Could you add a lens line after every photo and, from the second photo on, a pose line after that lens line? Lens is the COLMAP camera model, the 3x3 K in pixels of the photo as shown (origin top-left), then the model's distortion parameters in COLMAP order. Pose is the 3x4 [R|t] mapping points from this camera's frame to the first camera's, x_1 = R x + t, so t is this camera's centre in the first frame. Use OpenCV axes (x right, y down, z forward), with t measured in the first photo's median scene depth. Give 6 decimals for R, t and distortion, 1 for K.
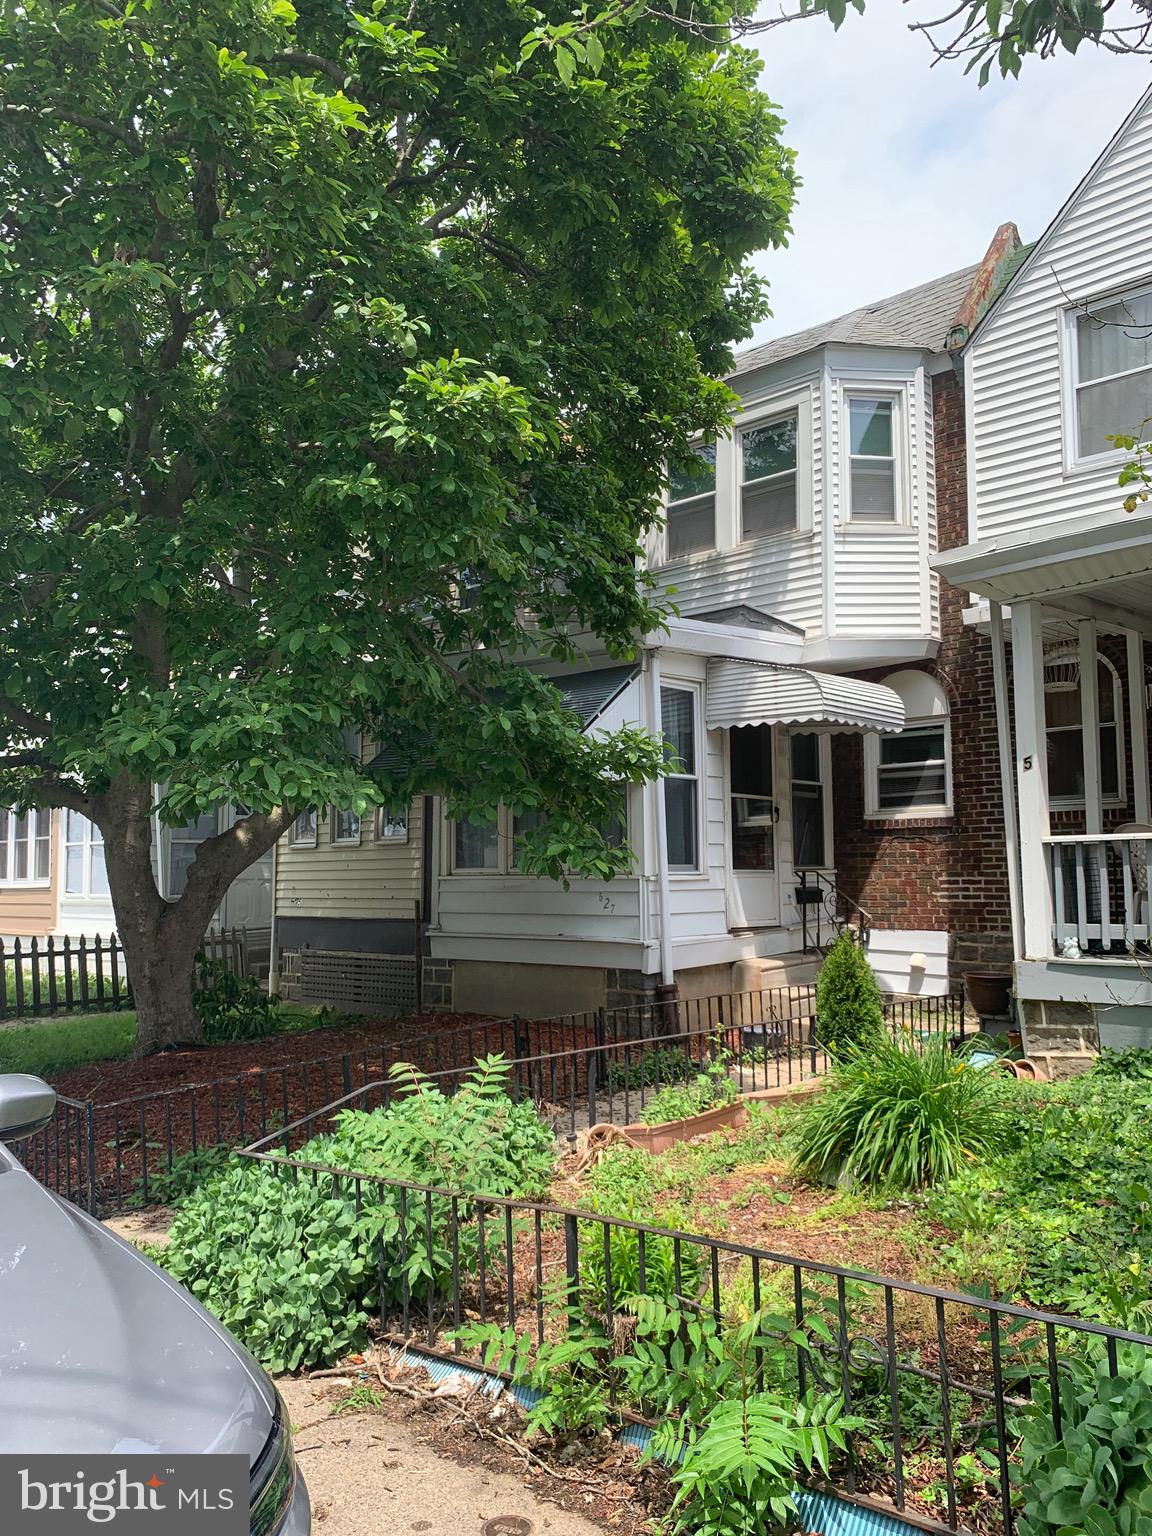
lens RADIAL K [[1155.0, 0, 566.9], [0, 1155.0, 804.5], [0, 0, 1]] dist [0.045087, -0.060650]
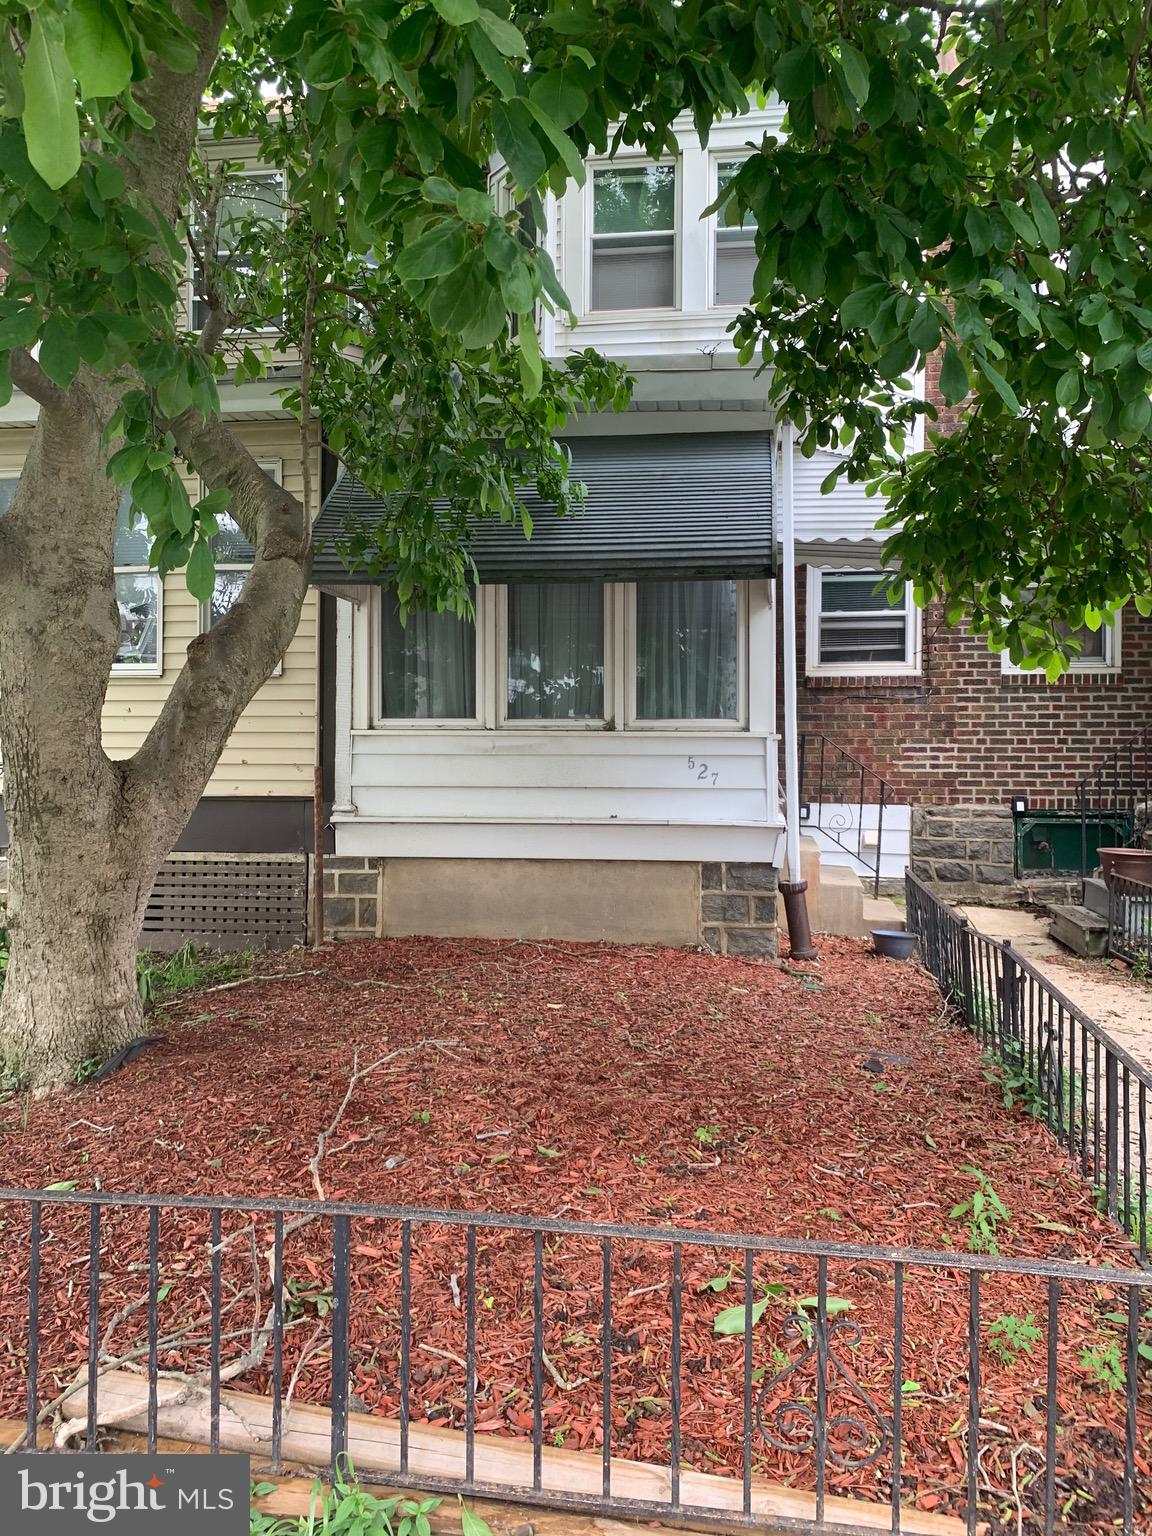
lens RADIAL K [[1155.0, 0, 571.8], [0, 1155.0, 755.8], [0, 0, 1]] dist [0.045087, -0.060650]
pose [[0.835365, 0.011696, 0.549572, -0.387072], [-0.044777, 0.997899, 0.046826, 0.043216], [-0.547869, -0.063725, 0.834133, 0.418548]]
